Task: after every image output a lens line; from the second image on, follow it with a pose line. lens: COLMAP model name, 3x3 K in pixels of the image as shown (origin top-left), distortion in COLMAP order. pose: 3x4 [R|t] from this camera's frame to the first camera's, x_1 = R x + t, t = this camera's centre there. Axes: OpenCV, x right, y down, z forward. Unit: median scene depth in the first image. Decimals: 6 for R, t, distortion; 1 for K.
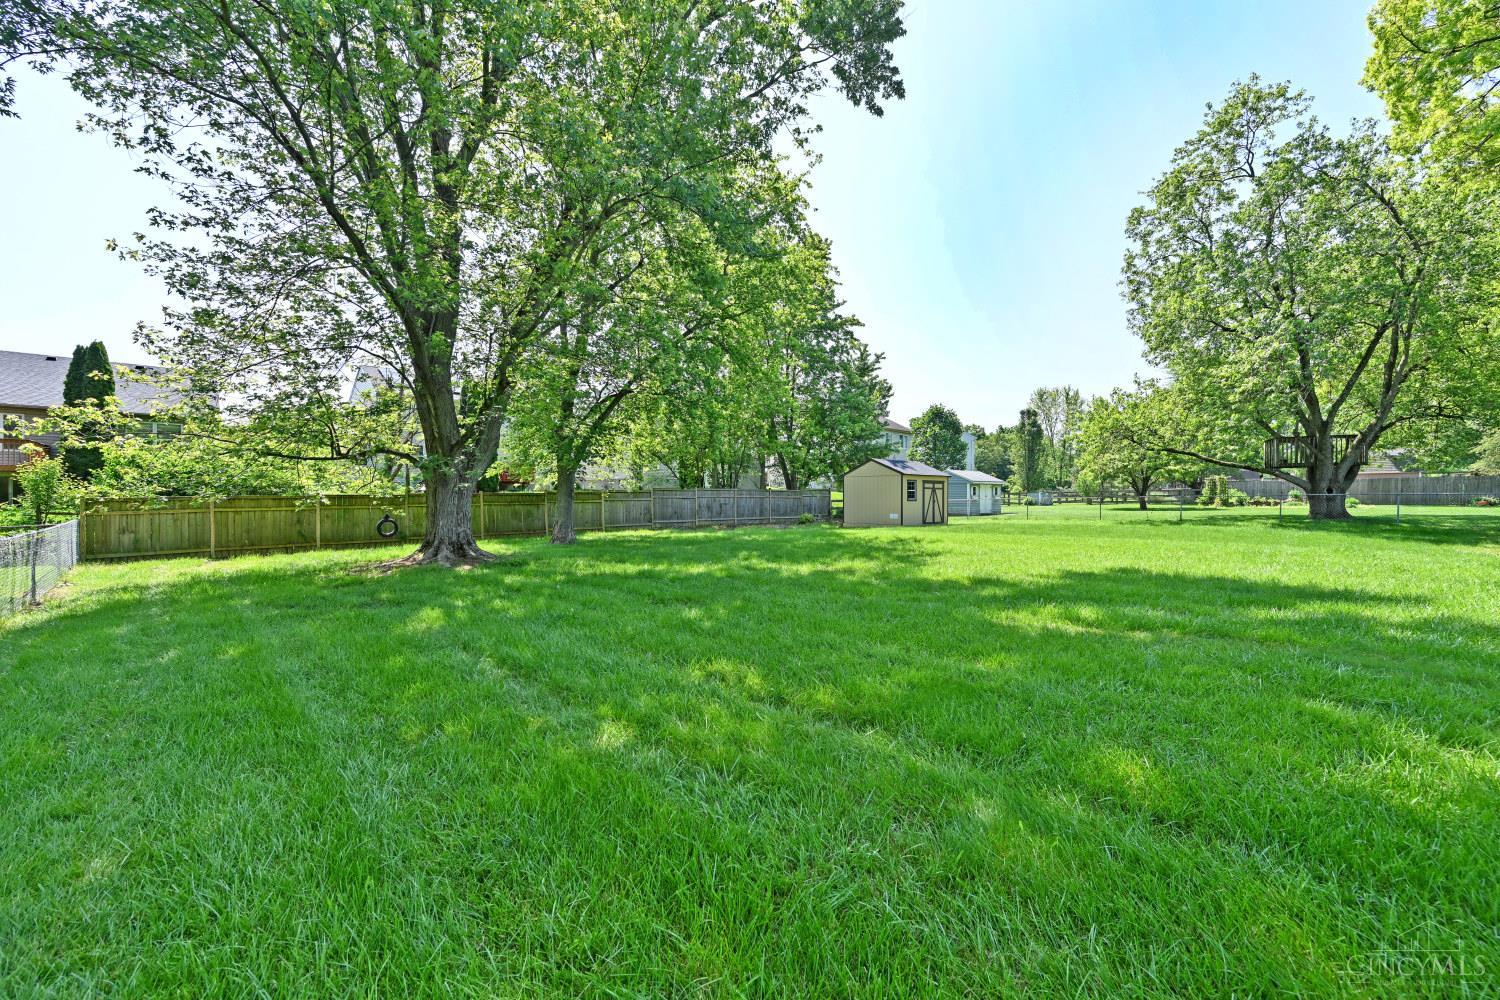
lens RADIAL K [[591.3, 0, 748.8], [0, 591.3, 494.4], [0, 0, 1]] dist [-0.001900, 0.000213]
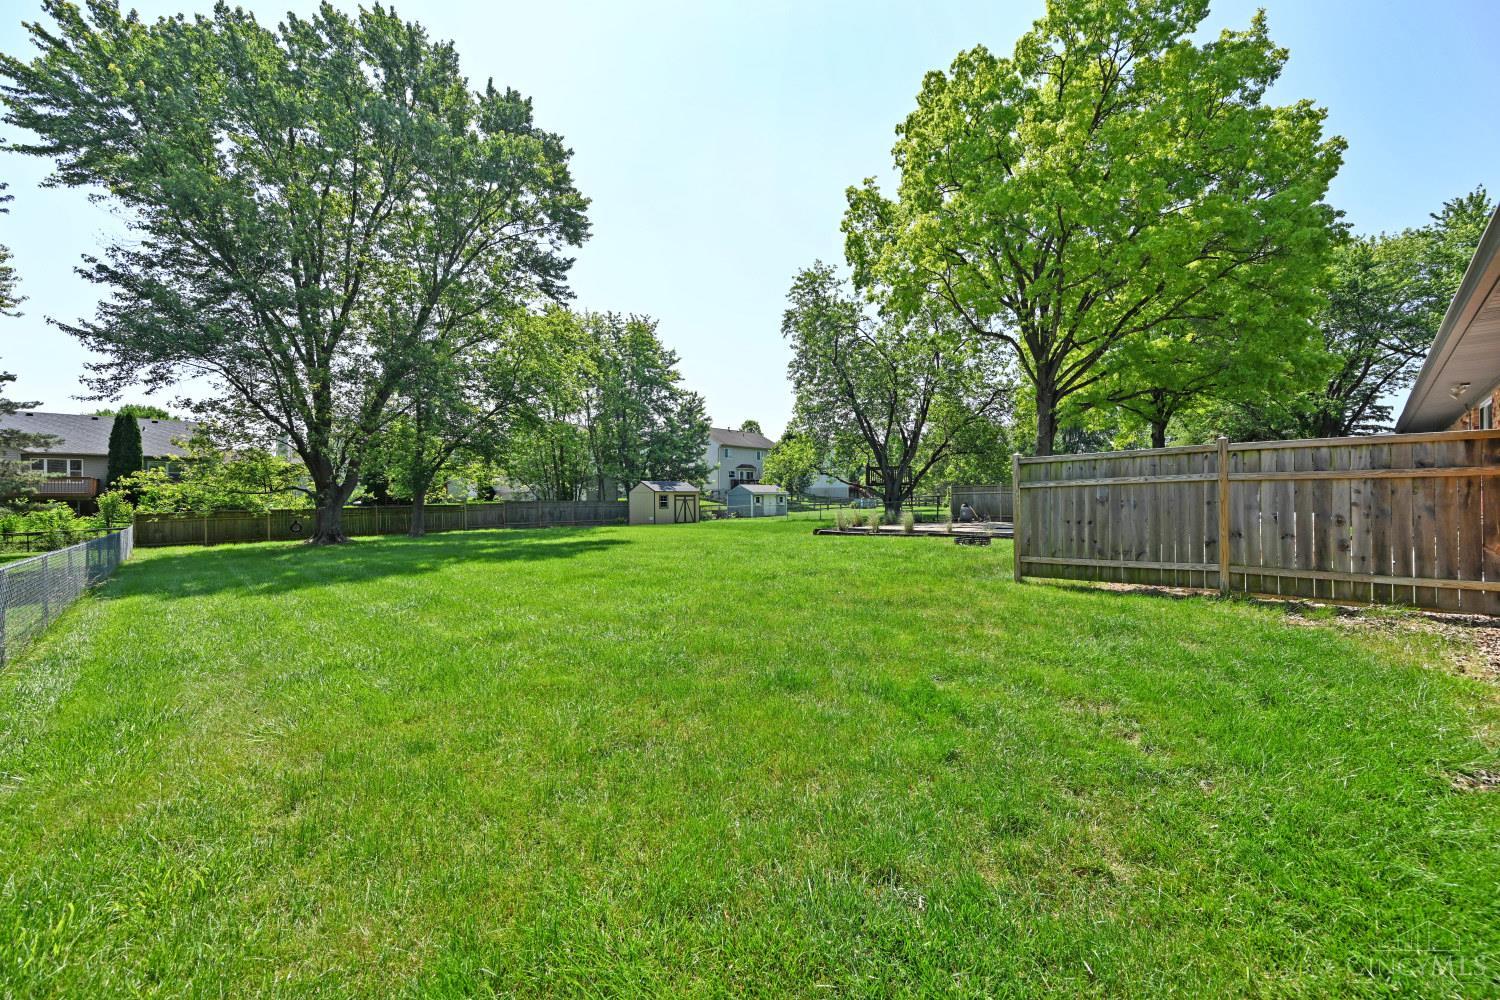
lens RADIAL K [[591.3, 0, 749.9], [0, 591.3, 499.4], [0, 0, 1]] dist [-0.001900, 0.000213]
pose [[0.999430, -0.011385, 0.031772, 0.517658], [0.011463, 0.999932, -0.002258, -0.006912], [-0.031744, 0.002621, 0.999493, -0.636417]]
